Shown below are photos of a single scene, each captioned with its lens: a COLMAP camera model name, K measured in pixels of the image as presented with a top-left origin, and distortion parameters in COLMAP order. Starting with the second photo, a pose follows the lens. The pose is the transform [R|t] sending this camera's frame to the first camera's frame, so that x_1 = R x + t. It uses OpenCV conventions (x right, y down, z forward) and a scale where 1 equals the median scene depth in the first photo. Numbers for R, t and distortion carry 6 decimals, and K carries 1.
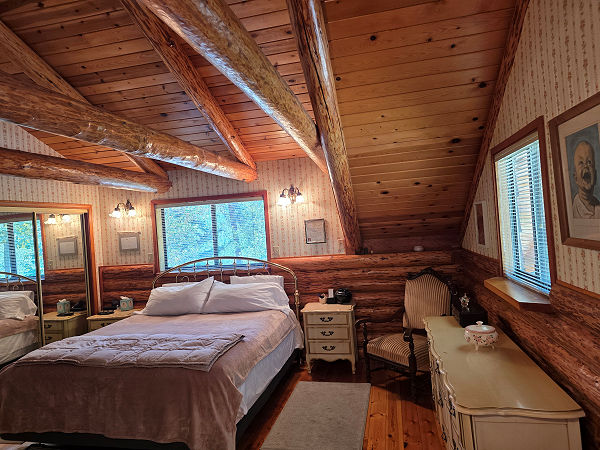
lens RADIAL K [[394.2, 0, 300.0], [0, 394.2, 225.0], [0, 0, 1]] dist [0.051459, -0.054284]
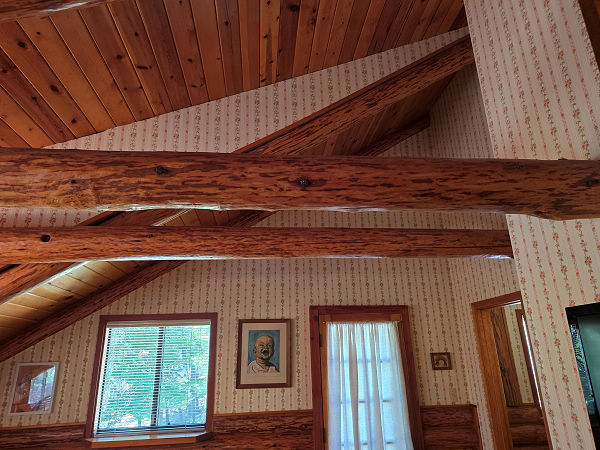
lens RADIAL K [[395.1, 0, 300.0], [0, 395.1, 225.0], [0, 0, 1]] dist [0.057014, -0.032116]
pose [[-0.340489, 0.373877, 0.862719, -0.566723], [0.048516, 0.923307, -0.380986, 0.028672], [-0.938996, -0.087866, -0.332515, 0.597902]]
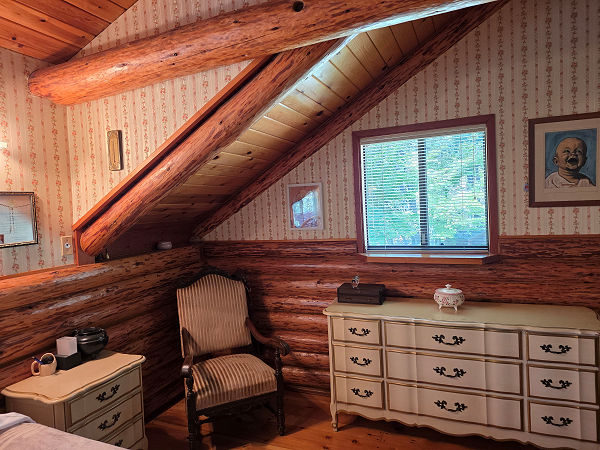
lens RADIAL K [[394.2, 0, 300.0], [0, 394.2, 225.0], [0, 0, 1]] dist [0.051459, -0.054284]
pose [[0.165594, 0.010705, 0.986136, -0.382037], [0.035902, 0.999213, -0.016876, 0.045747], [-0.985540, 0.038199, 0.165080, 0.672124]]
